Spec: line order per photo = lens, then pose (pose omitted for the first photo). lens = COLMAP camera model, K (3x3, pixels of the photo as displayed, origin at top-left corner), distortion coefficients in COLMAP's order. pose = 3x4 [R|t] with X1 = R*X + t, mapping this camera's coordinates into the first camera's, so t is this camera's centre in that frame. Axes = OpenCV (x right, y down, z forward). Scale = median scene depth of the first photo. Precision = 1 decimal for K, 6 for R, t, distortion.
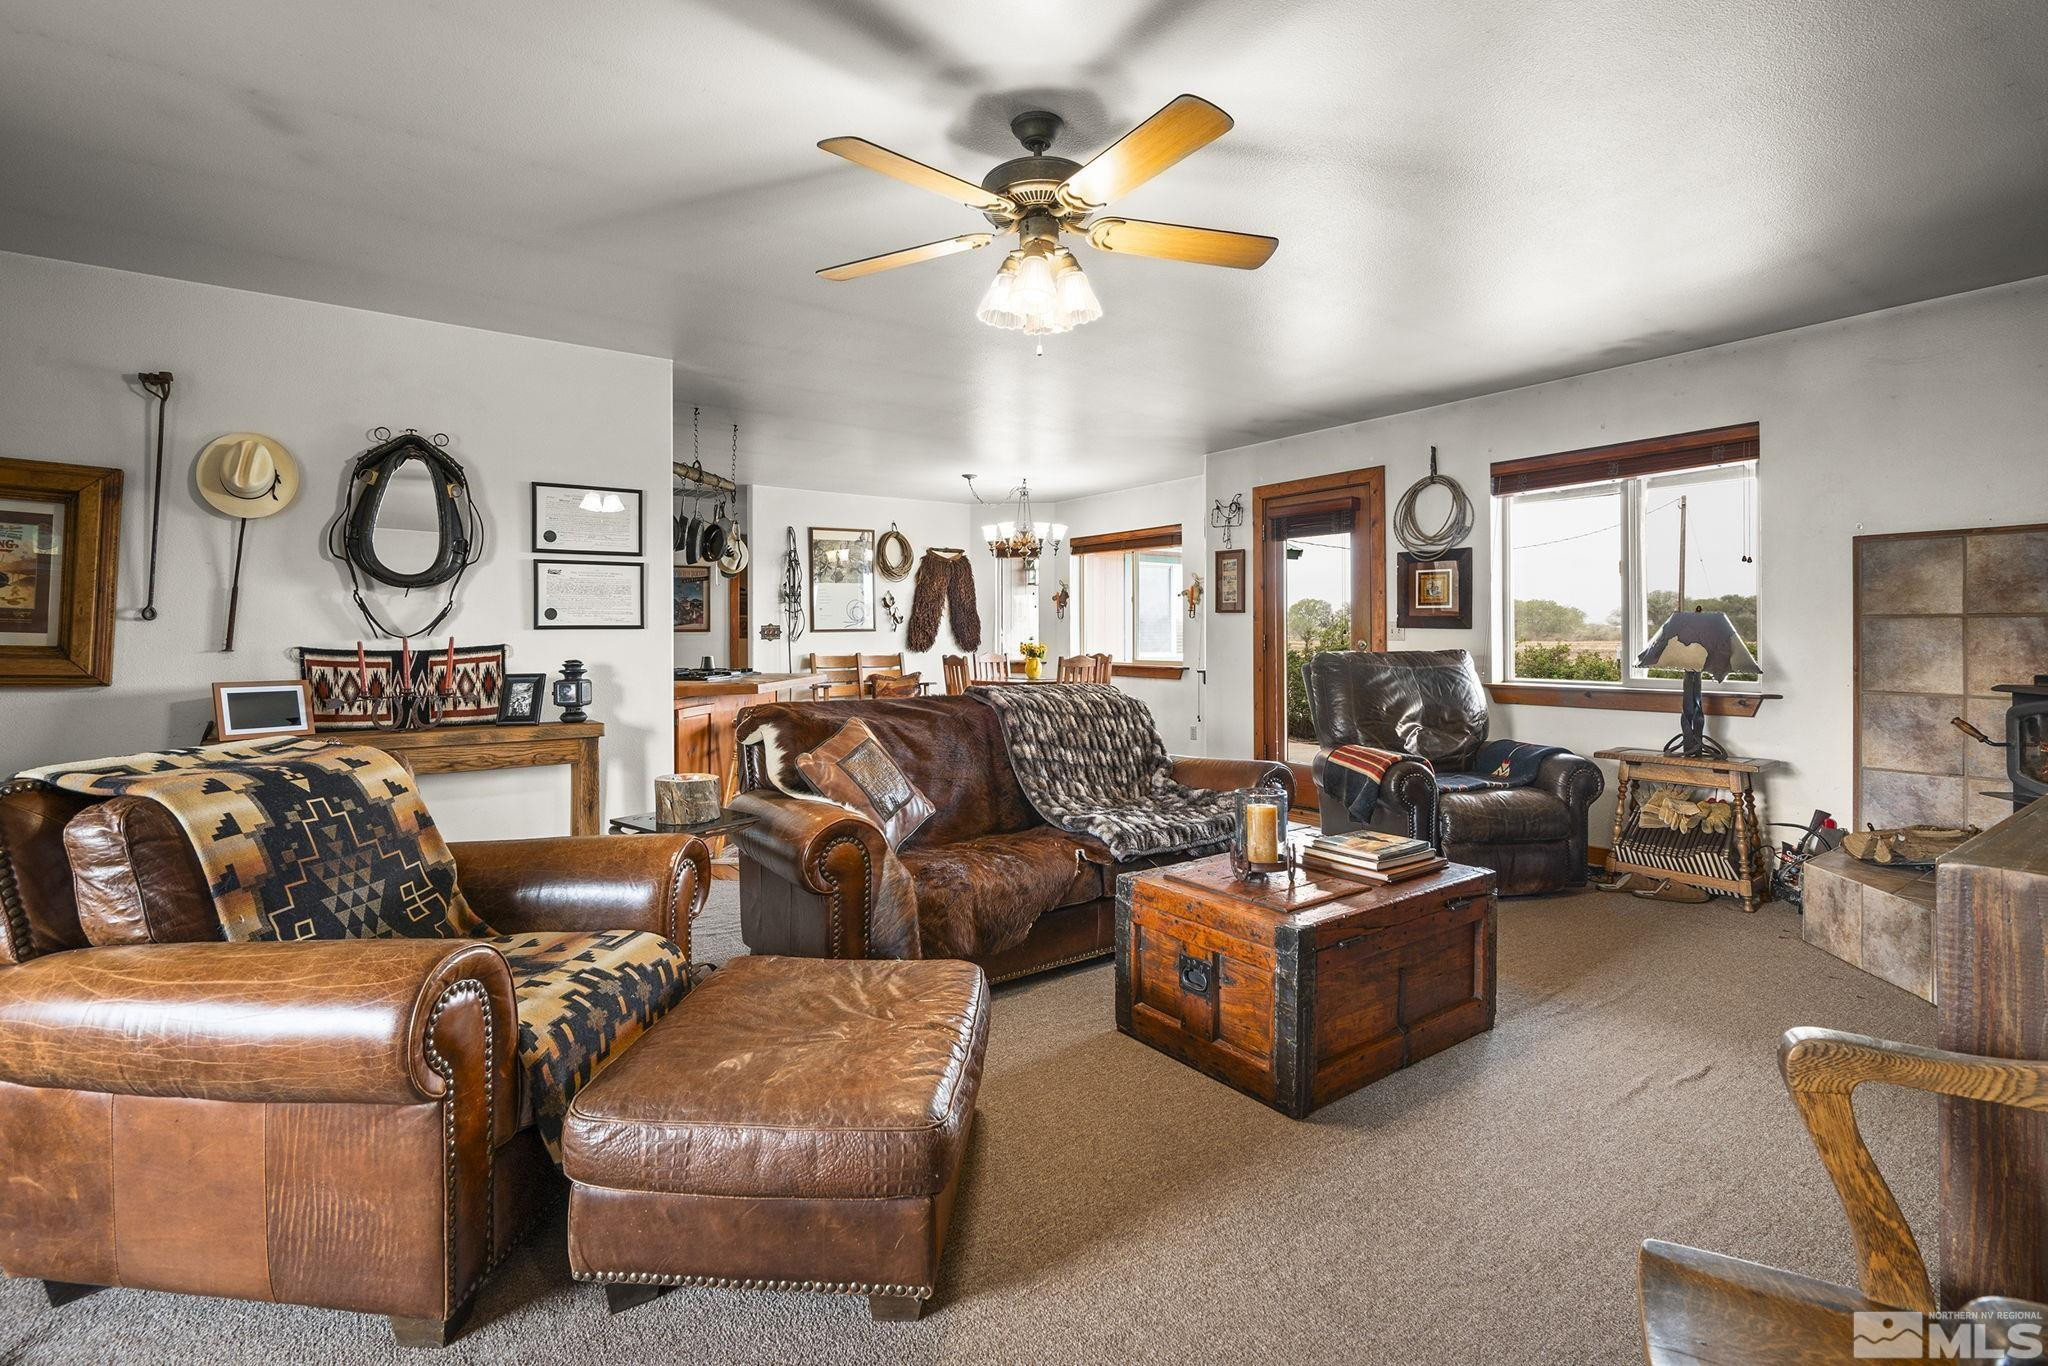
lens RADIAL K [[947.9, 0, 1024.3], [0, 947.9, 678.4], [0, 0, 1]] dist [0.000793, 0.000526]
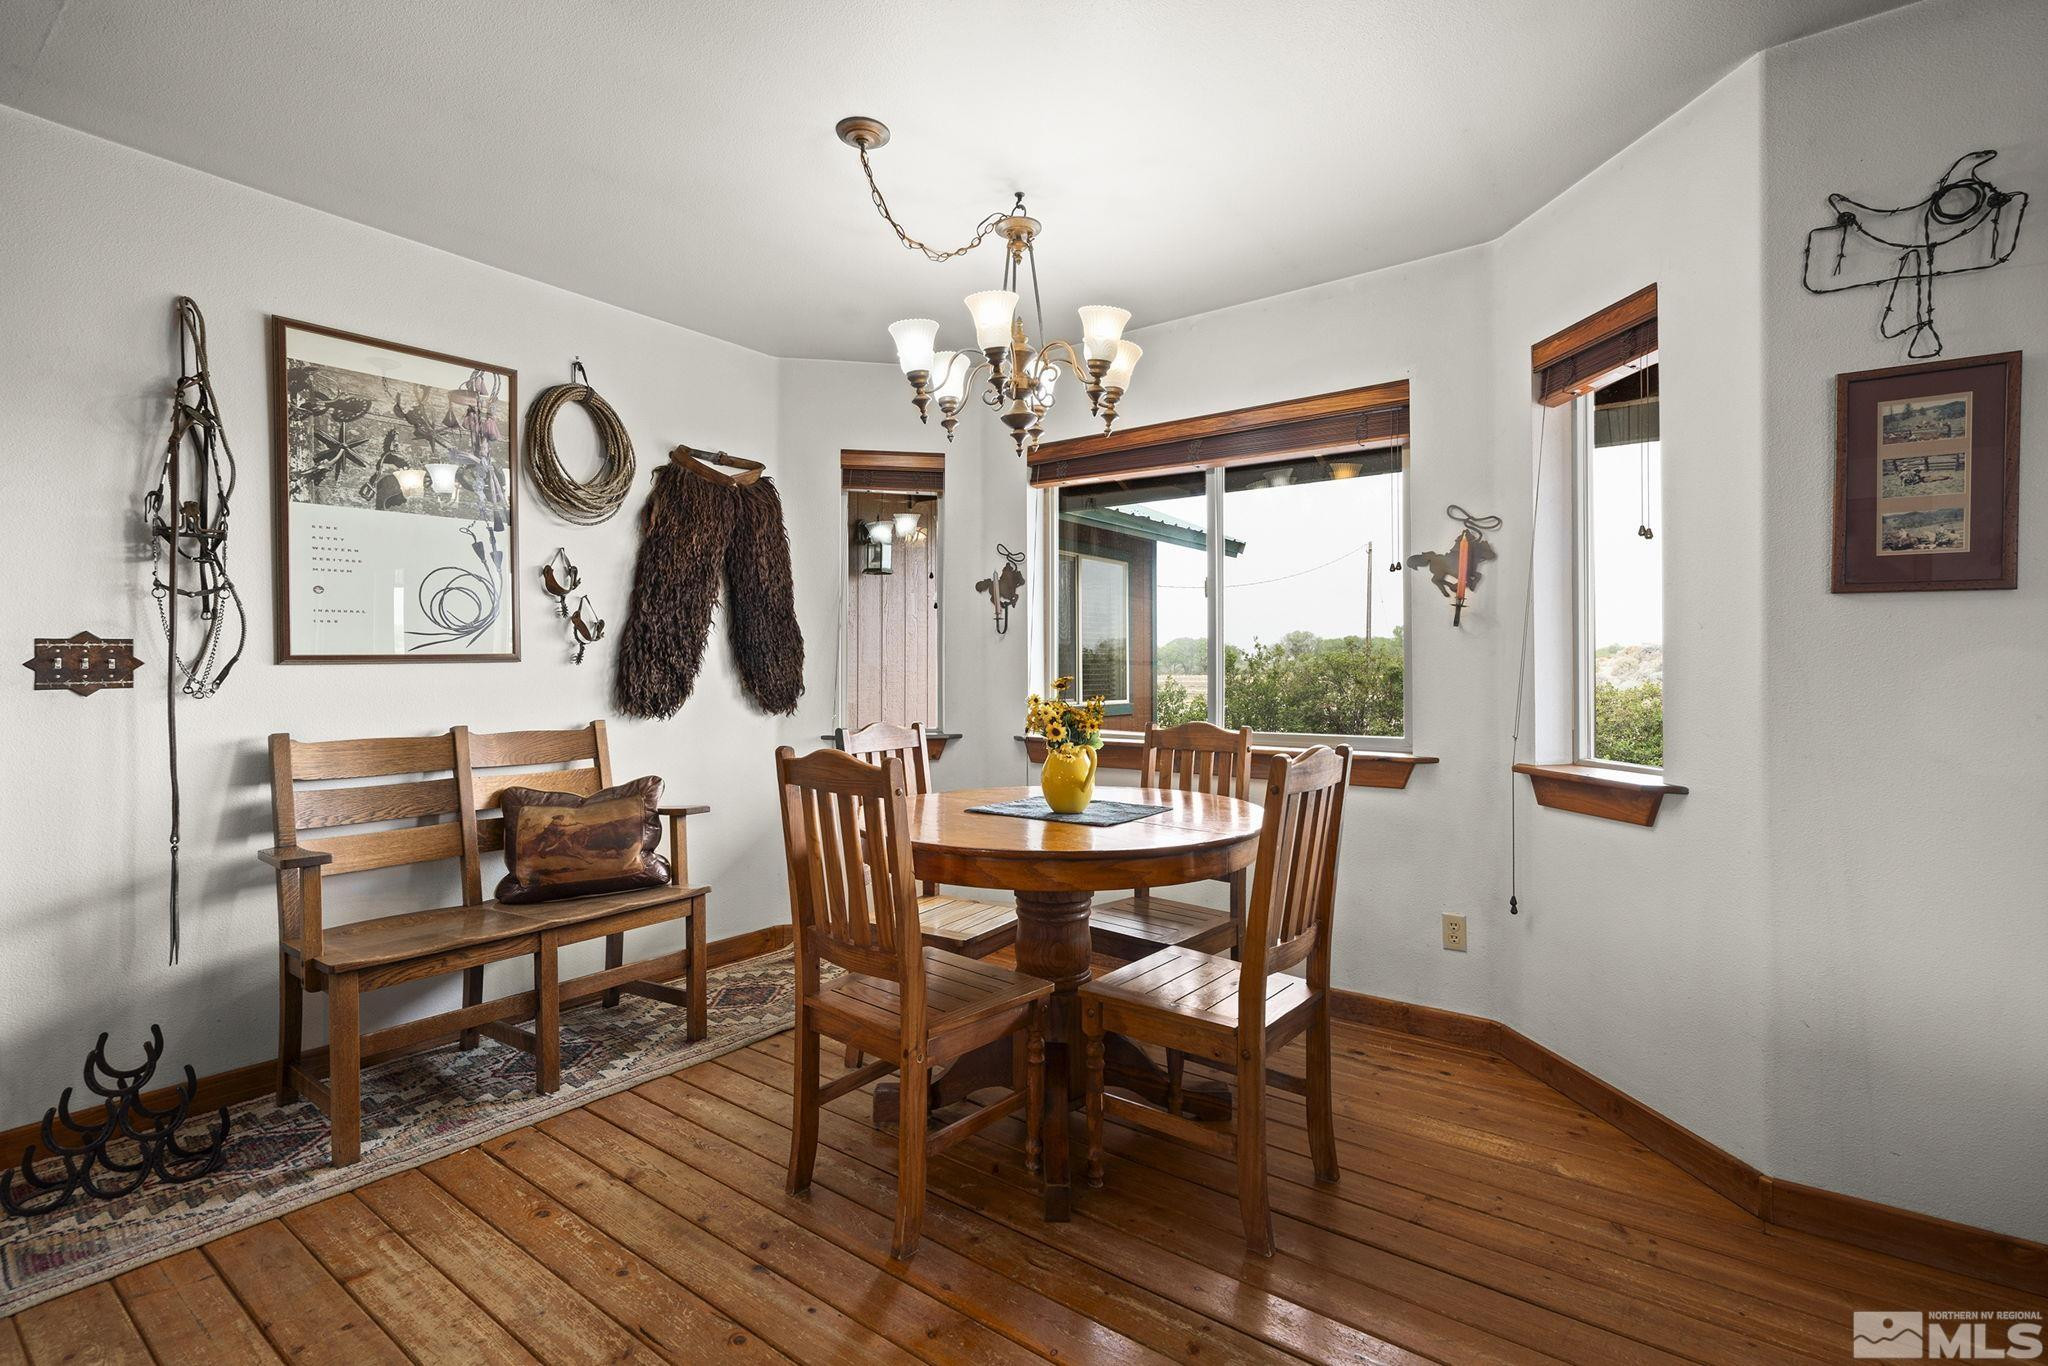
lens RADIAL K [[947.9, 0, 1024.3], [0, 947.9, 678.4], [0, 0, 1]] dist [0.000793, 0.000526]
pose [[0.952479, -0.003475, 0.304583, -0.085456], [0.014766, 0.999286, -0.034776, -0.028451], [-0.304245, 0.037621, 0.951851, 0.607563]]
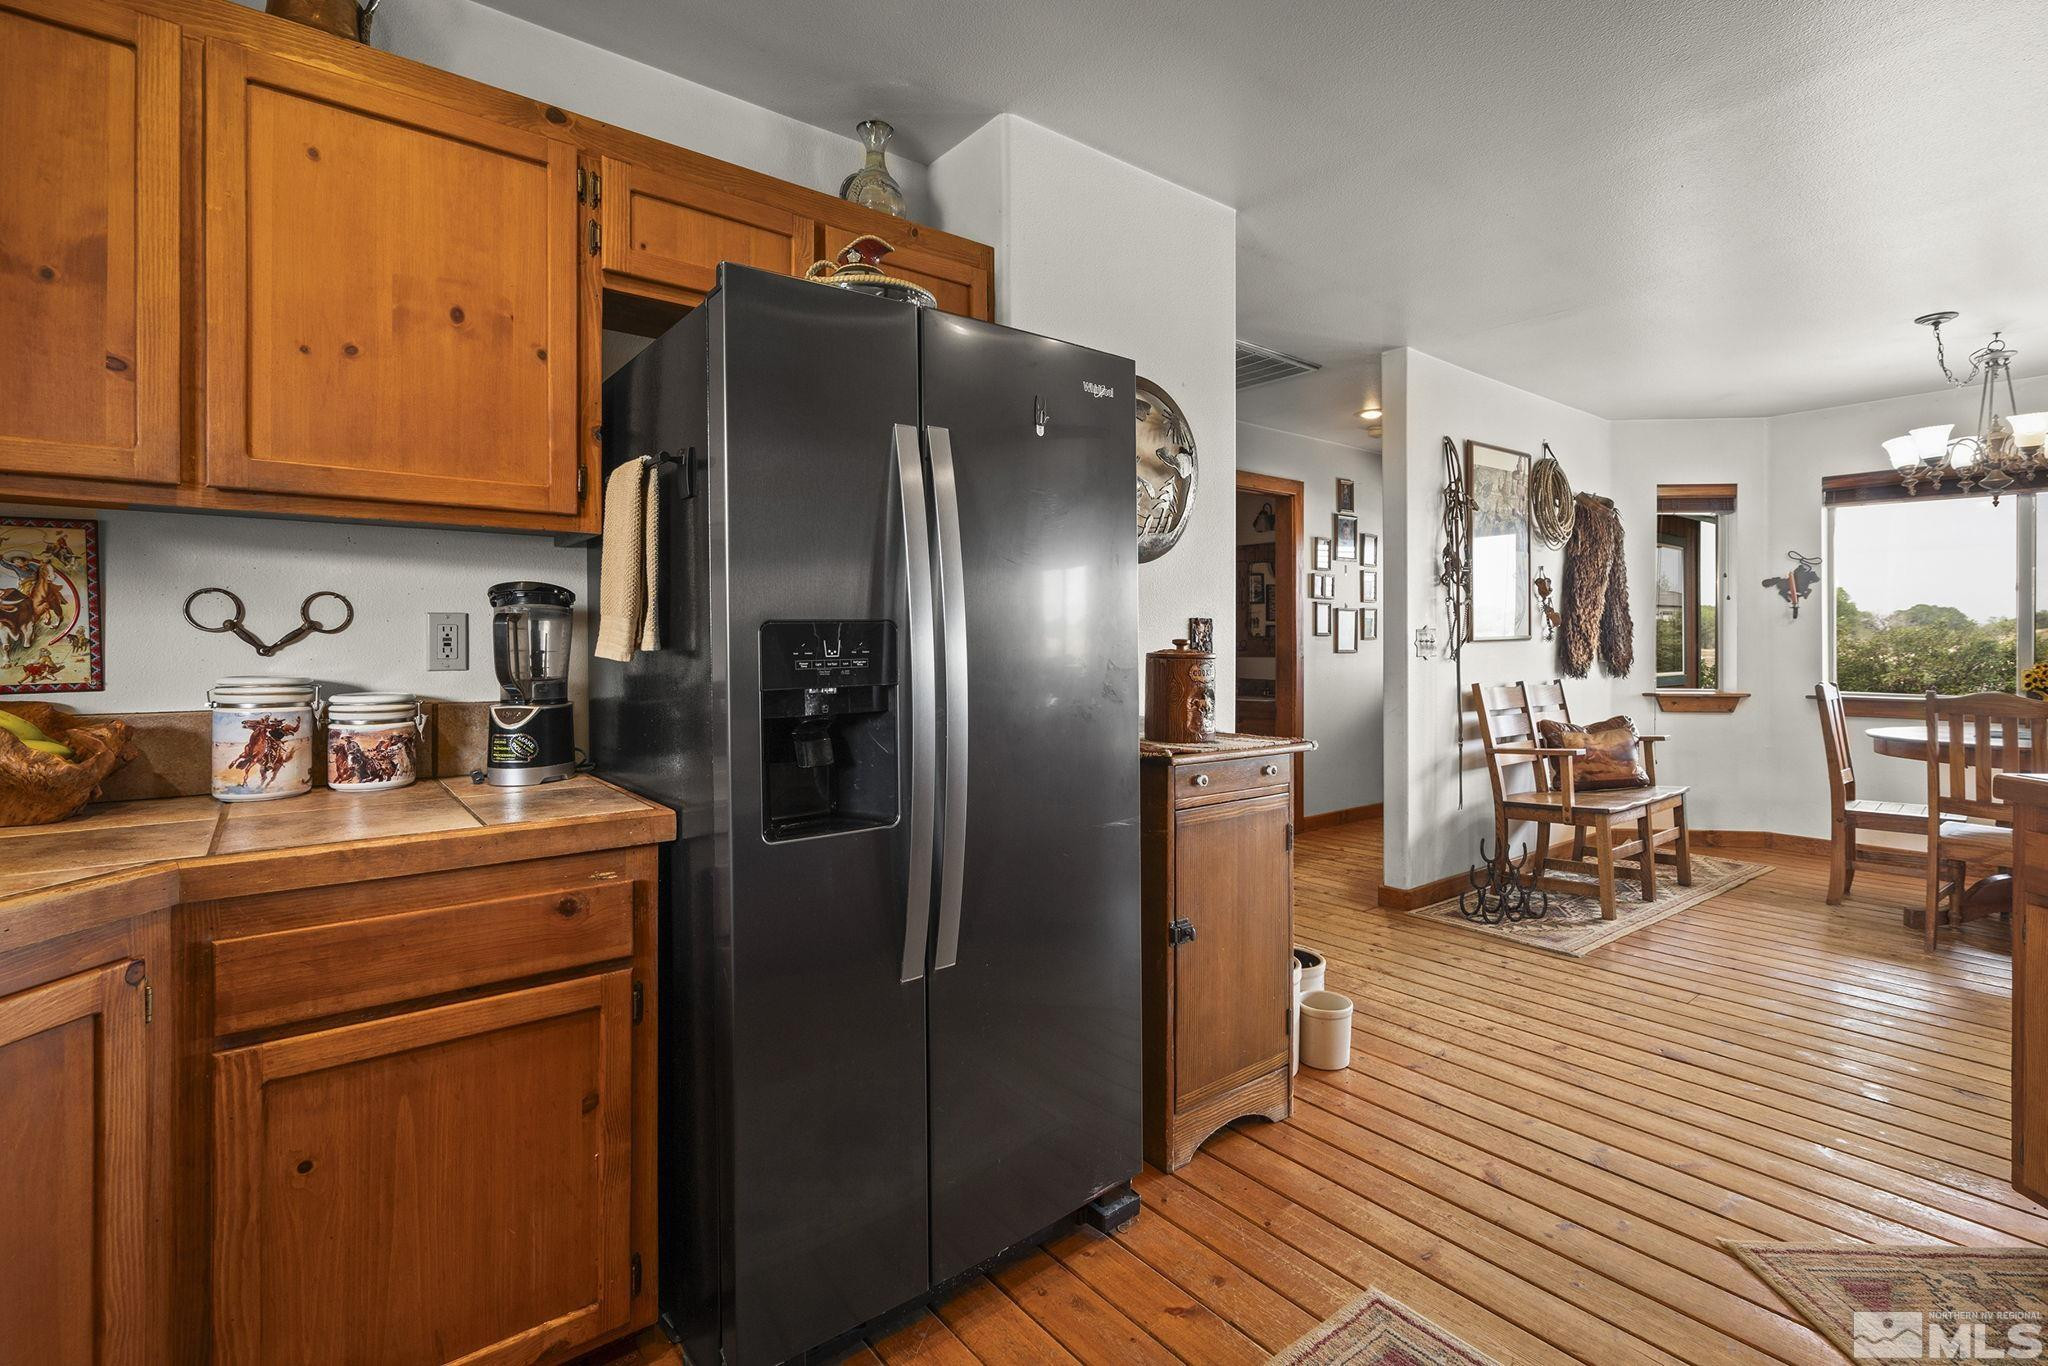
lens RADIAL K [[943.8, 0, 1015.2], [0, 943.8, 652.5], [0, 0, 1]] dist [0.000298, -0.000003]
pose [[0.999270, 0.001607, 0.038168, -0.465416], [-0.000281, 0.999397, -0.034717, -0.023653], [-0.038201, 0.034681, 0.998668, 0.467037]]
